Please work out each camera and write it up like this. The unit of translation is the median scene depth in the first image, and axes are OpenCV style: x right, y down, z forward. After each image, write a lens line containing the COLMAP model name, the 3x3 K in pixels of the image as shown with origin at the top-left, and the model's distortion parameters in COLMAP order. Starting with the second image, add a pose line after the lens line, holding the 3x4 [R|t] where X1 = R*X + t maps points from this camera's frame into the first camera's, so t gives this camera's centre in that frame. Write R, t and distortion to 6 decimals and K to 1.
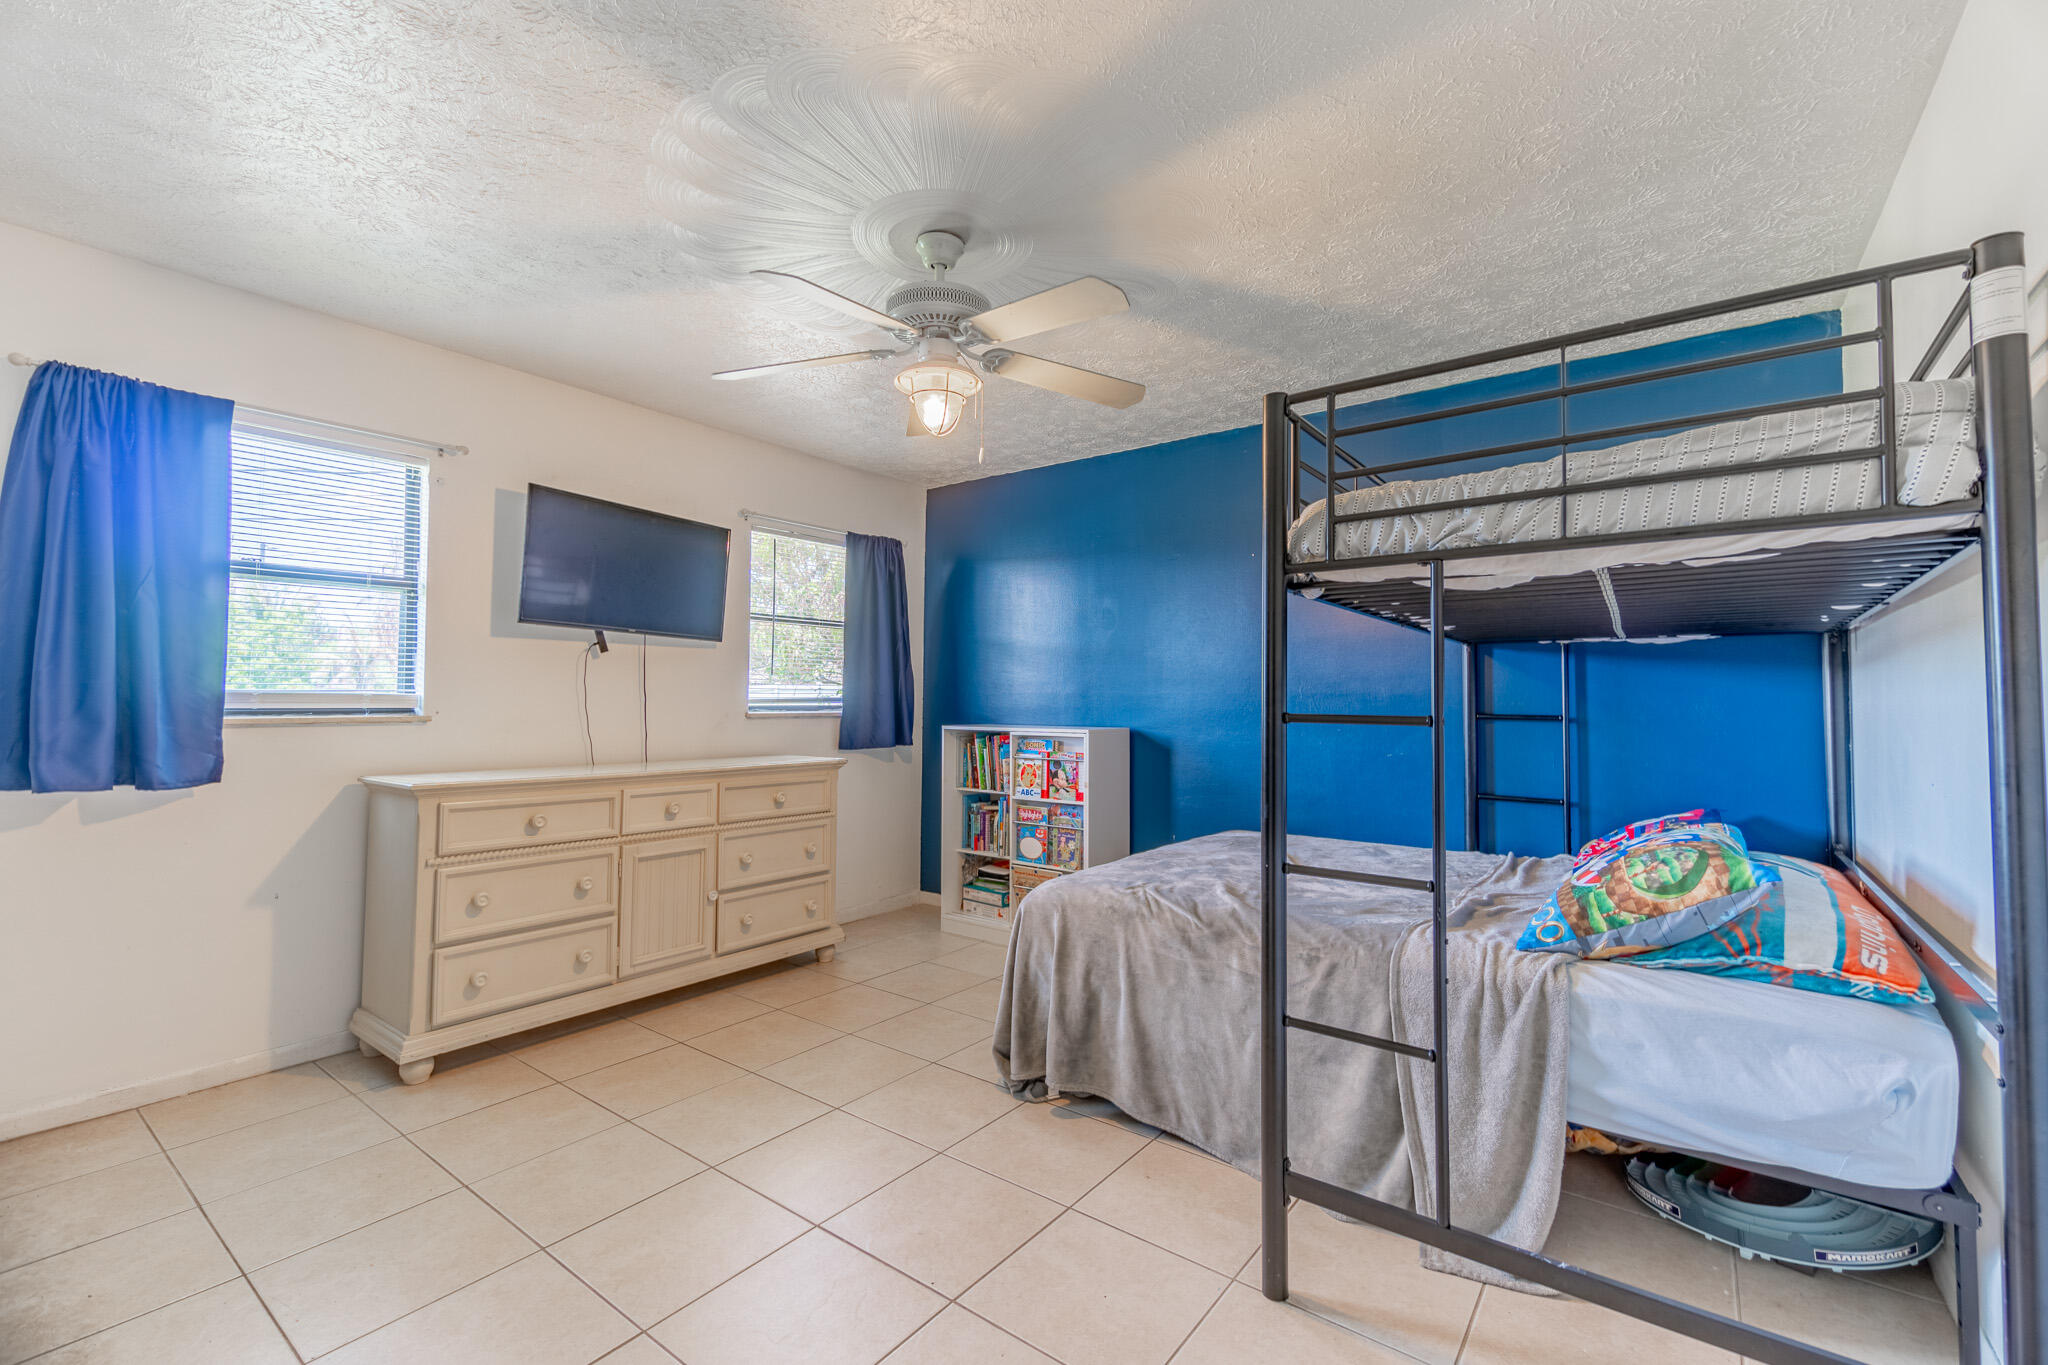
lens RADIAL K [[866.9, 0, 1020.0], [0, 866.9, 679.9], [0, 0, 1]] dist [0.011982, -0.004004]
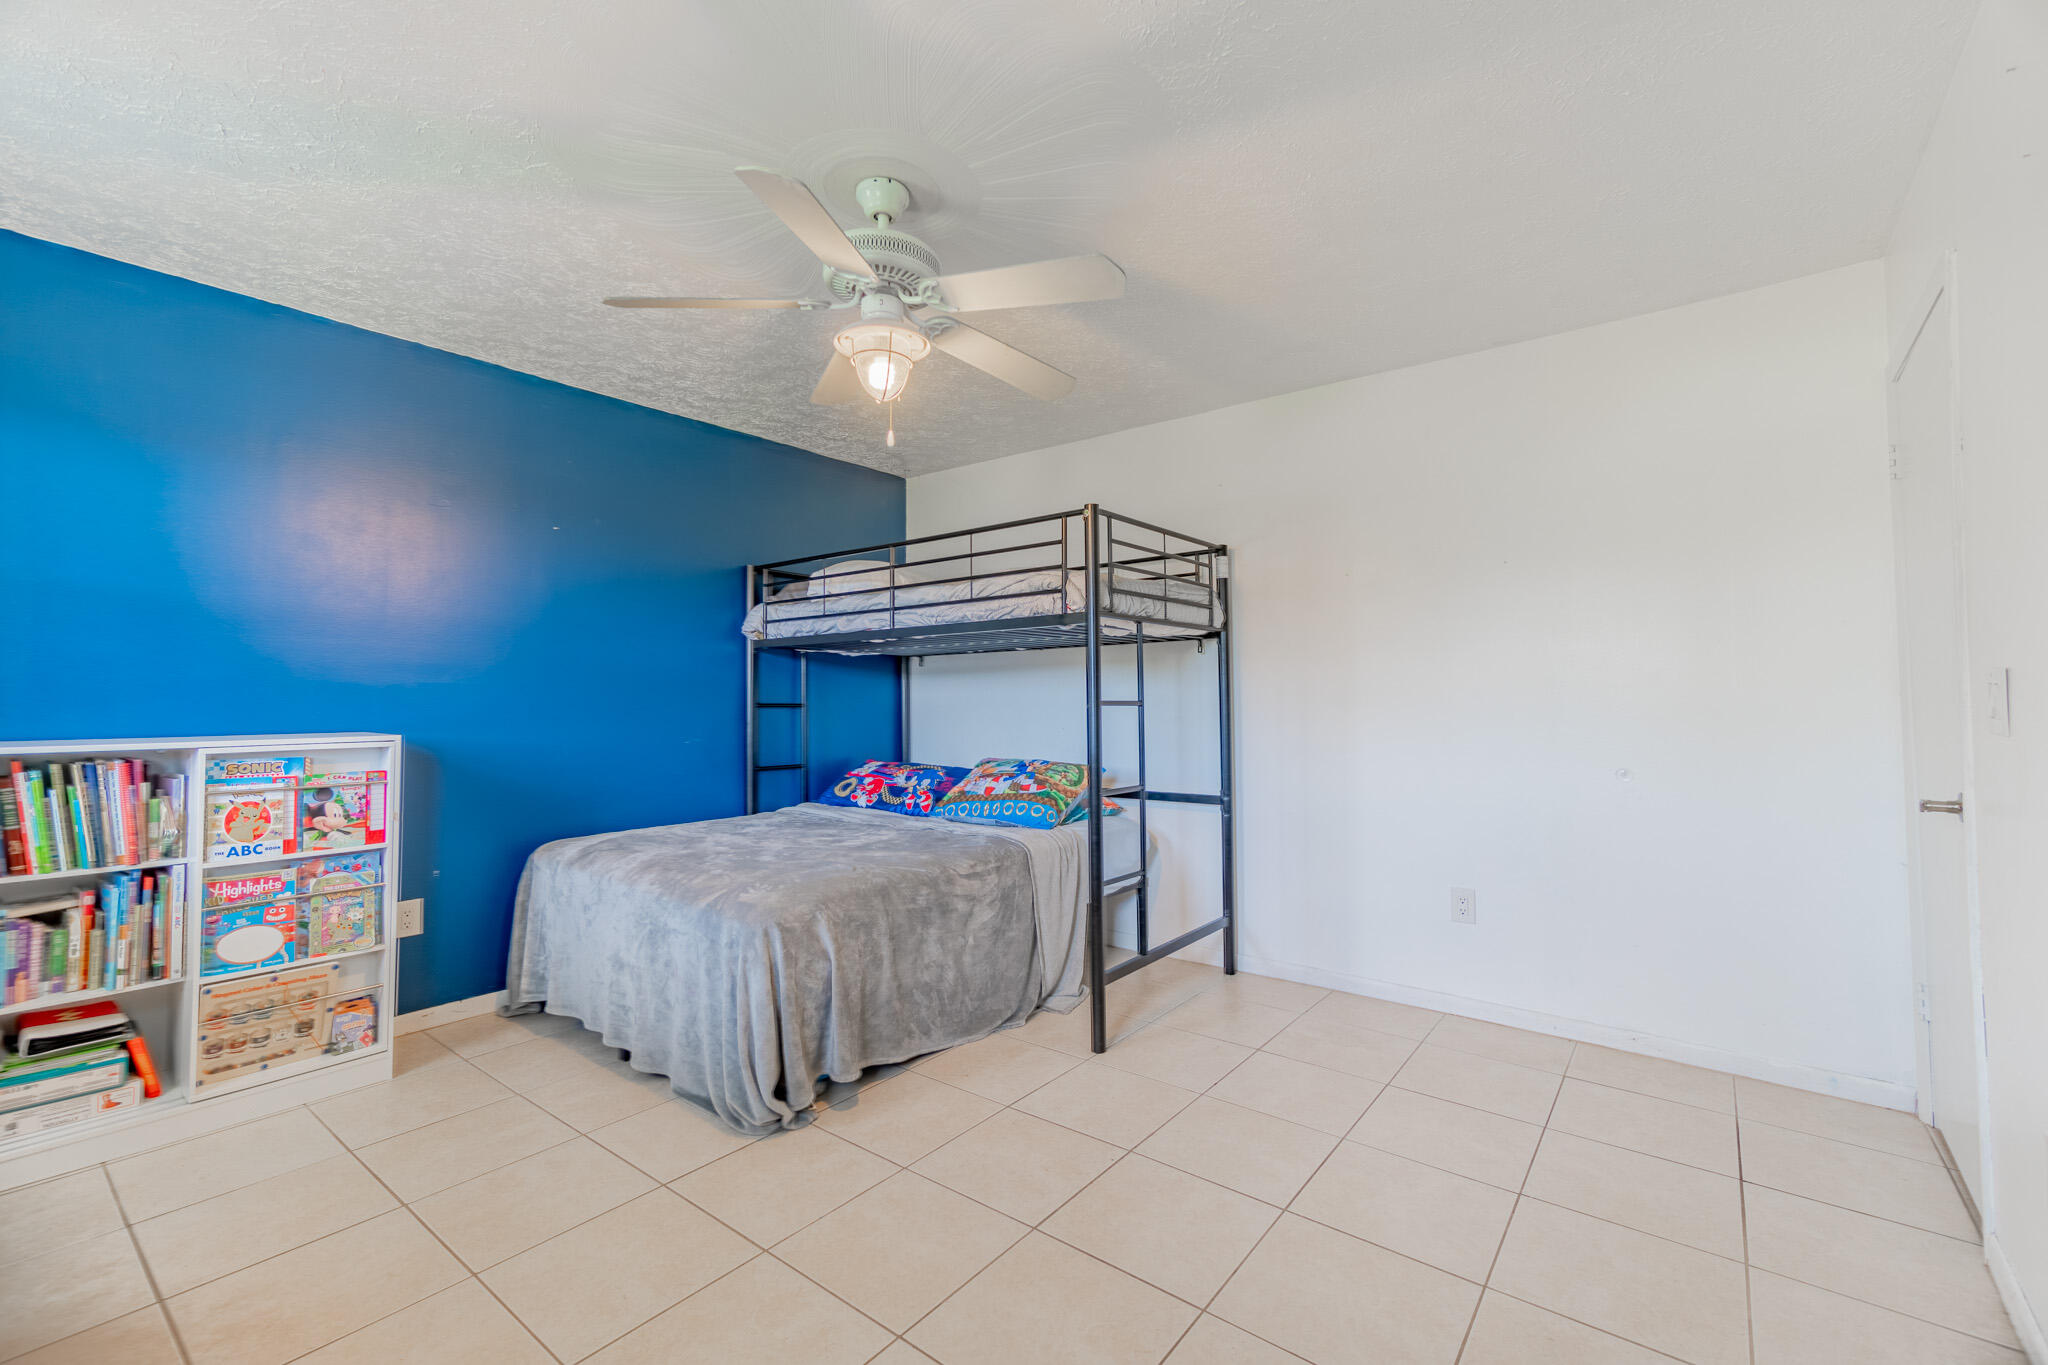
lens RADIAL K [[866.9, 0, 1020.3], [0, 866.9, 683.1], [0, 0, 1]] dist [0.011982, -0.004004]
pose [[0.017053, 0.010406, 0.999800, -0.584074], [-0.024078, 0.999660, -0.009994, 0.010771], [-0.999565, -0.023902, 0.017298, 0.483732]]
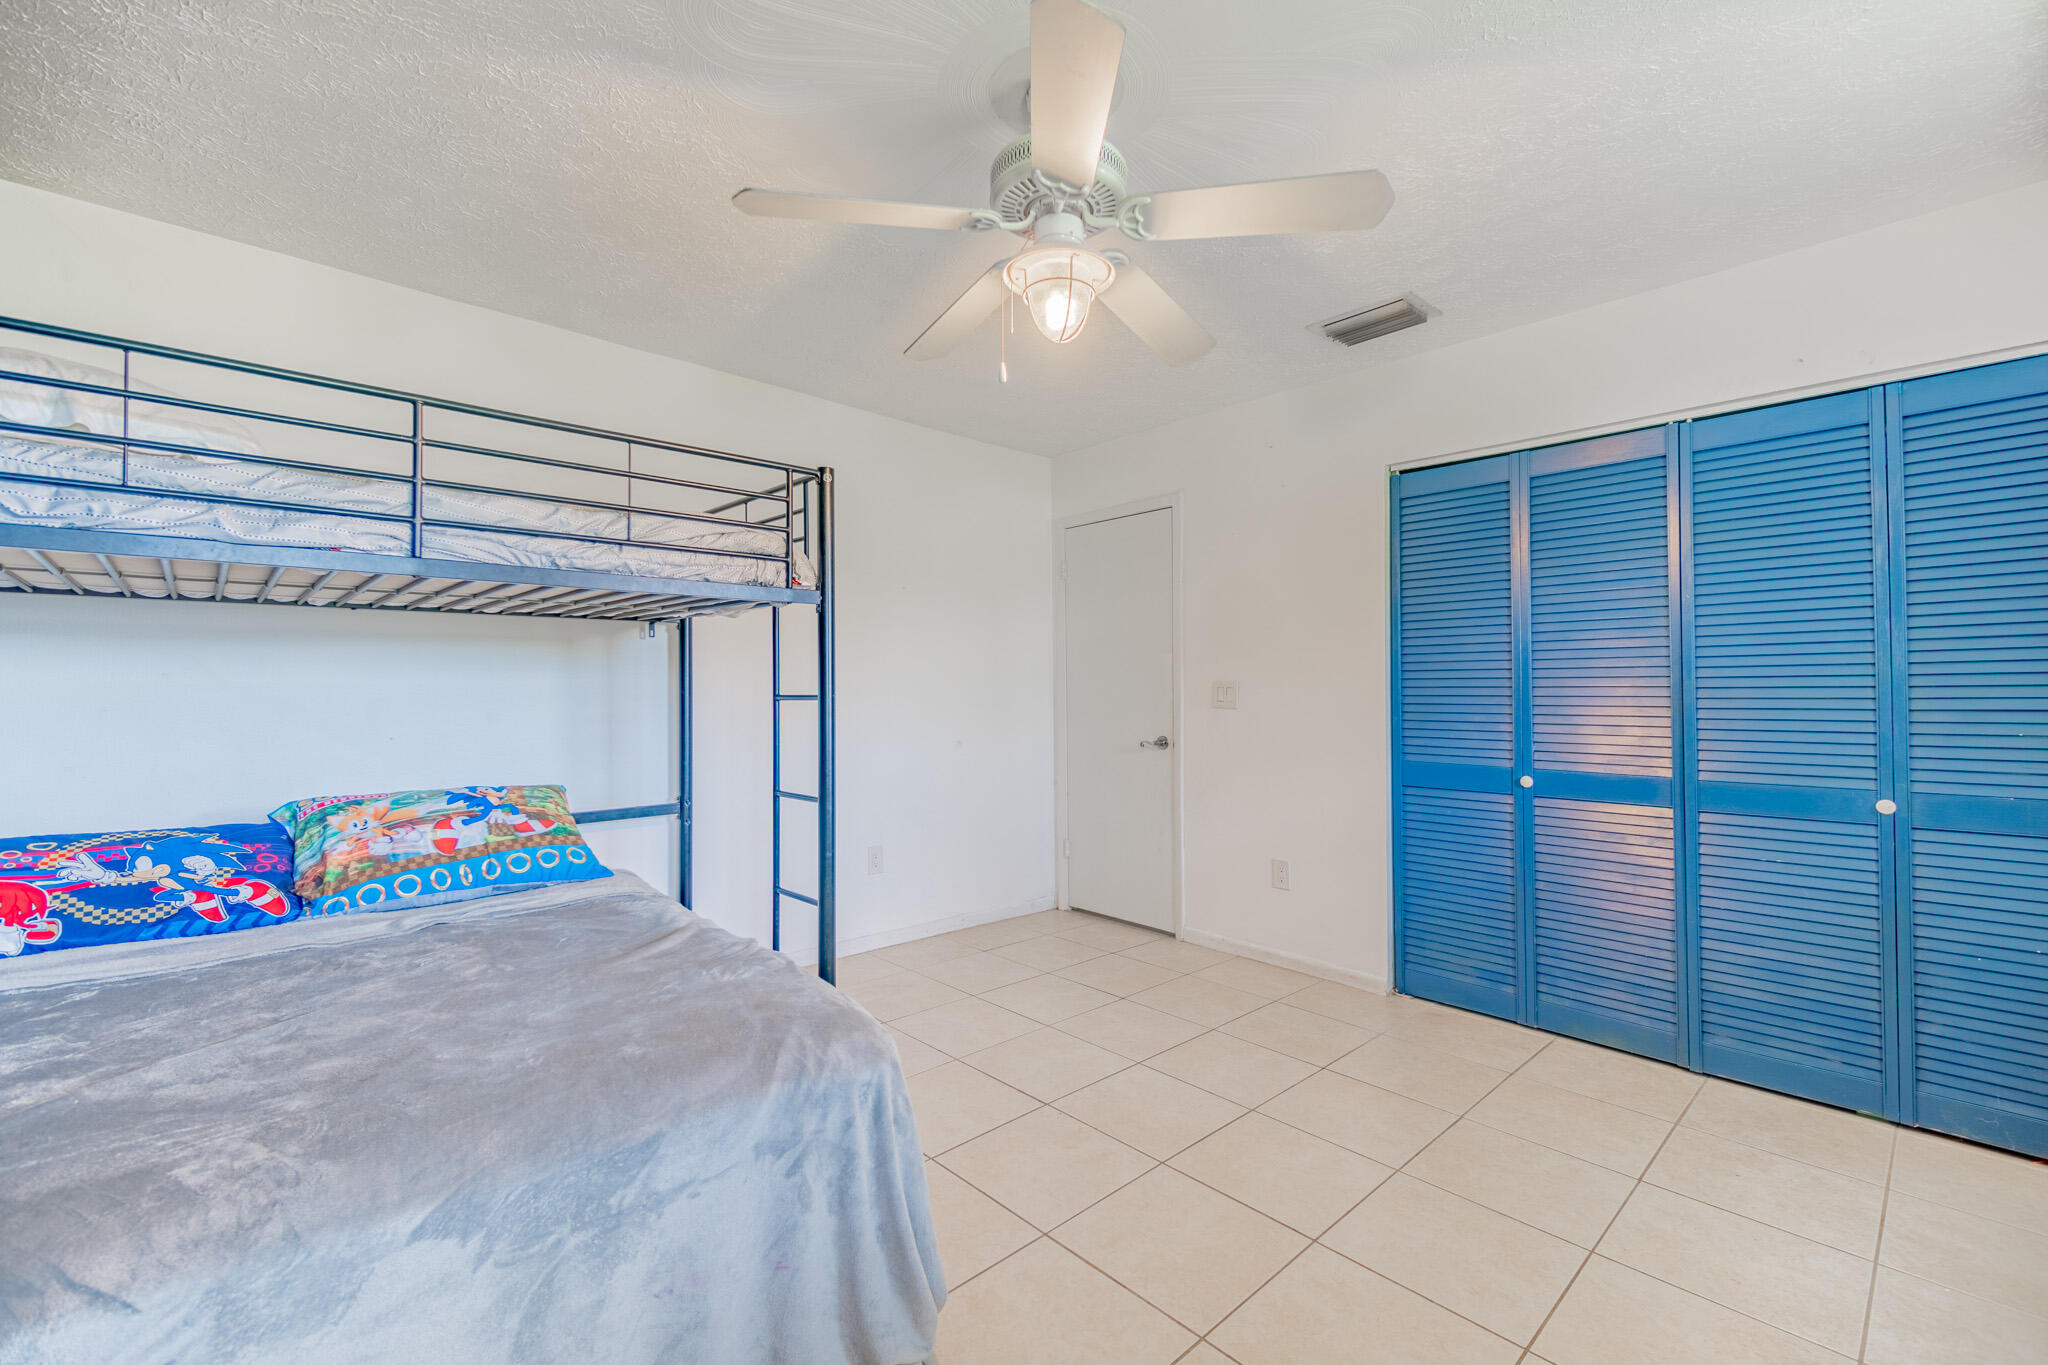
lens RADIAL K [[866.9, 0, 1025.9], [0, 866.9, 681.6], [0, 0, 1]] dist [0.011982, -0.004004]
pose [[-0.987198, -0.012202, 0.159033, -0.120898], [-0.017825, 0.999264, -0.033979, 0.025186], [-0.158501, -0.036378, -0.986688, 1.012405]]
